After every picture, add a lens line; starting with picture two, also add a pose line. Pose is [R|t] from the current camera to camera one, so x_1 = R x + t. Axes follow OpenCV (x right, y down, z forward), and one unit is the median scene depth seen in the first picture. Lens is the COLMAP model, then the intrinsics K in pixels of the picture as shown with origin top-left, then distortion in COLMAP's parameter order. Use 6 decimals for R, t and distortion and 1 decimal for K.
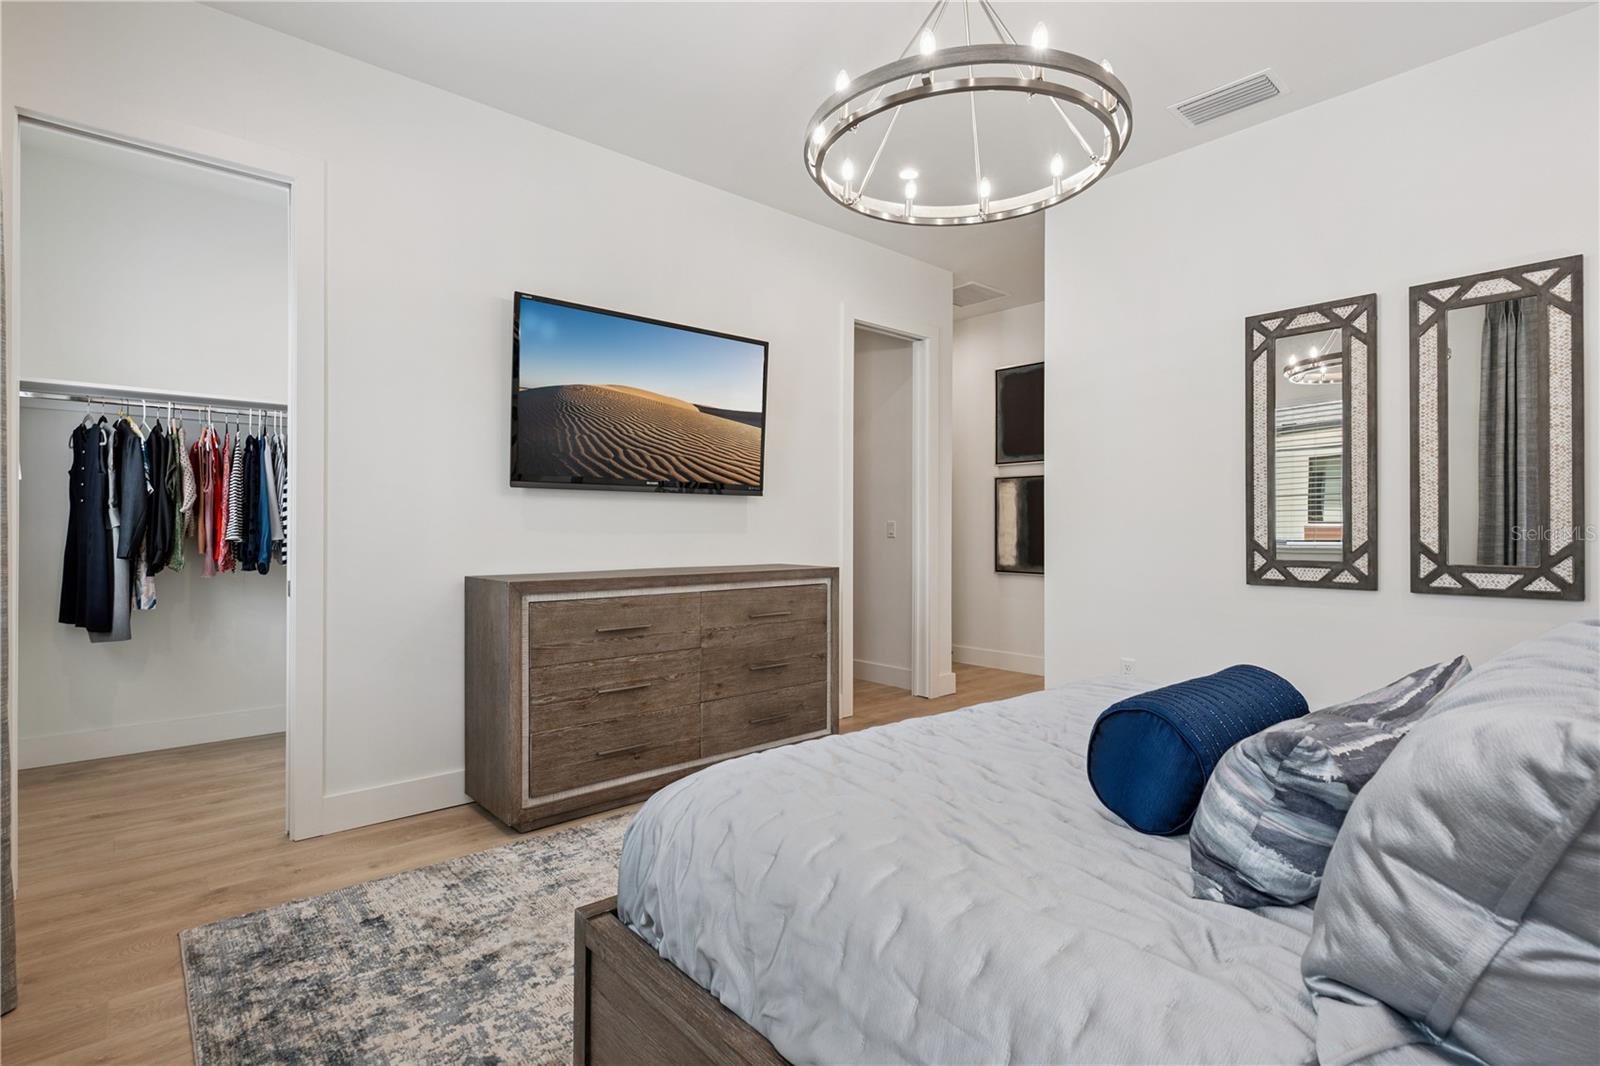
lens RADIAL K [[780.7, 0, 800.3], [0, 780.7, 528.5], [0, 0, 1]] dist [0.002930, 0.000100]
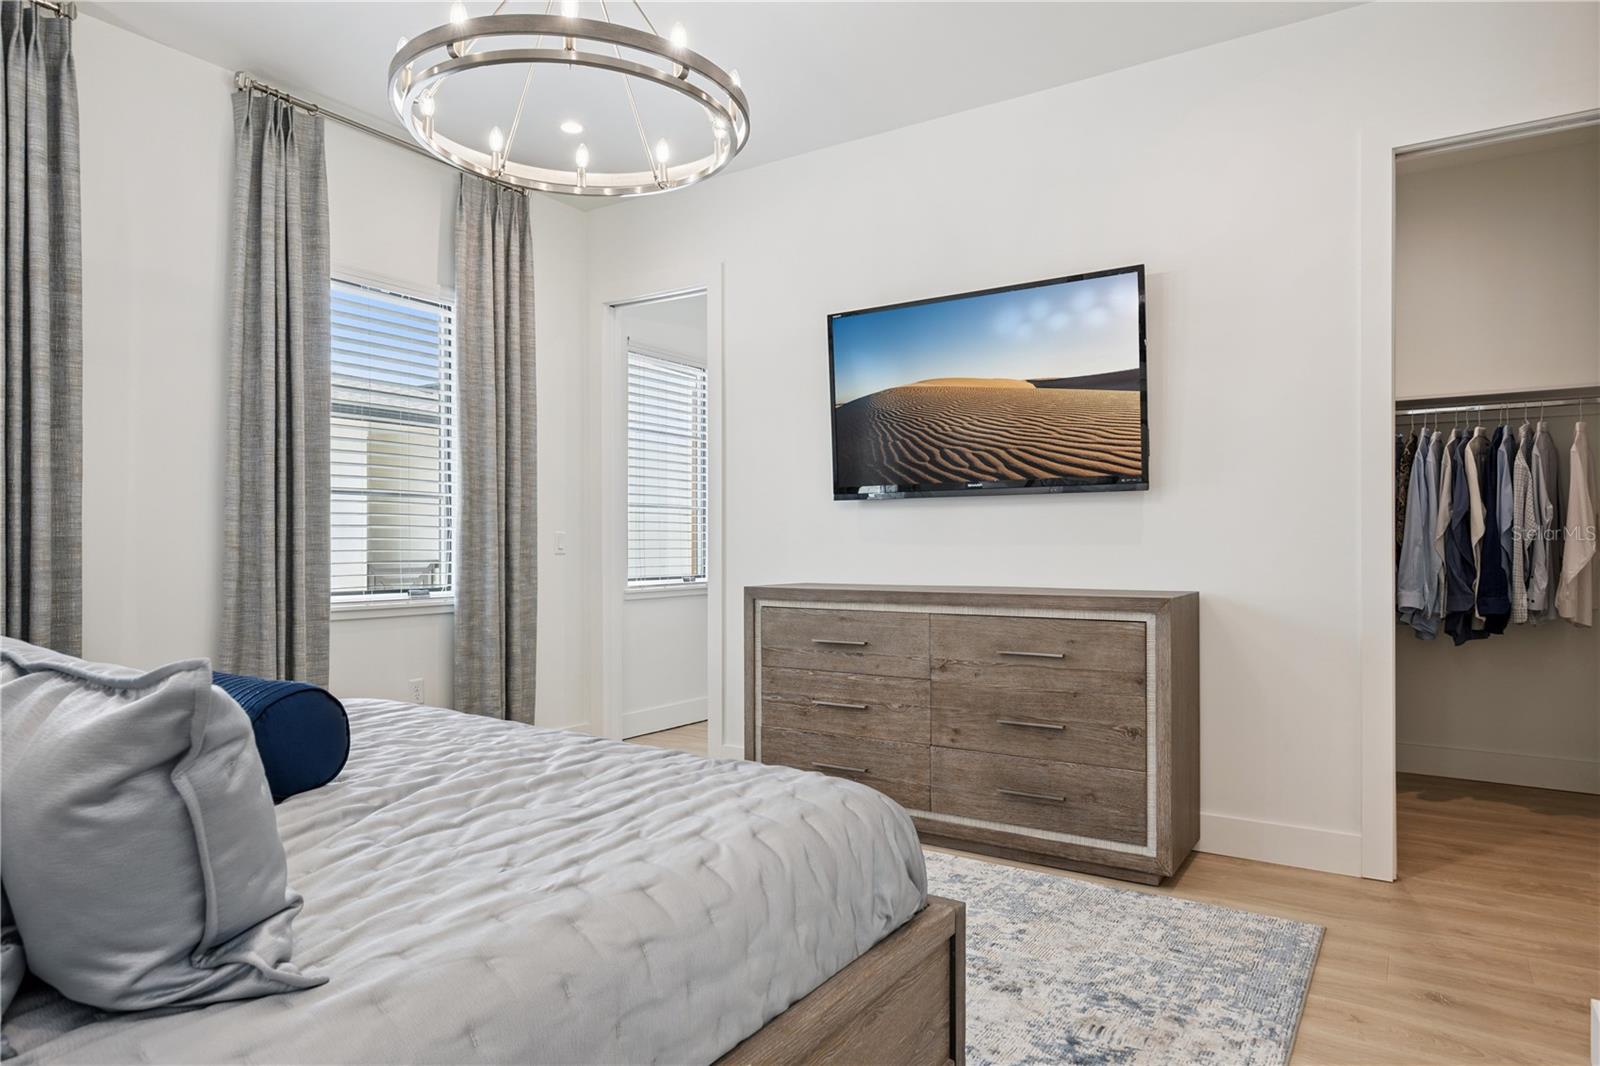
lens RADIAL K [[922.7, 0, 800.2], [0, 922.7, 540.3], [0, 0, 1]] dist [-0.004036, -0.000239]
pose [[0.267925, -0.005397, -0.963425, 0.776378], [0.006140, 0.999974, -0.003895, 0.005243], [0.963420, -0.004872, 0.267951, 0.586721]]
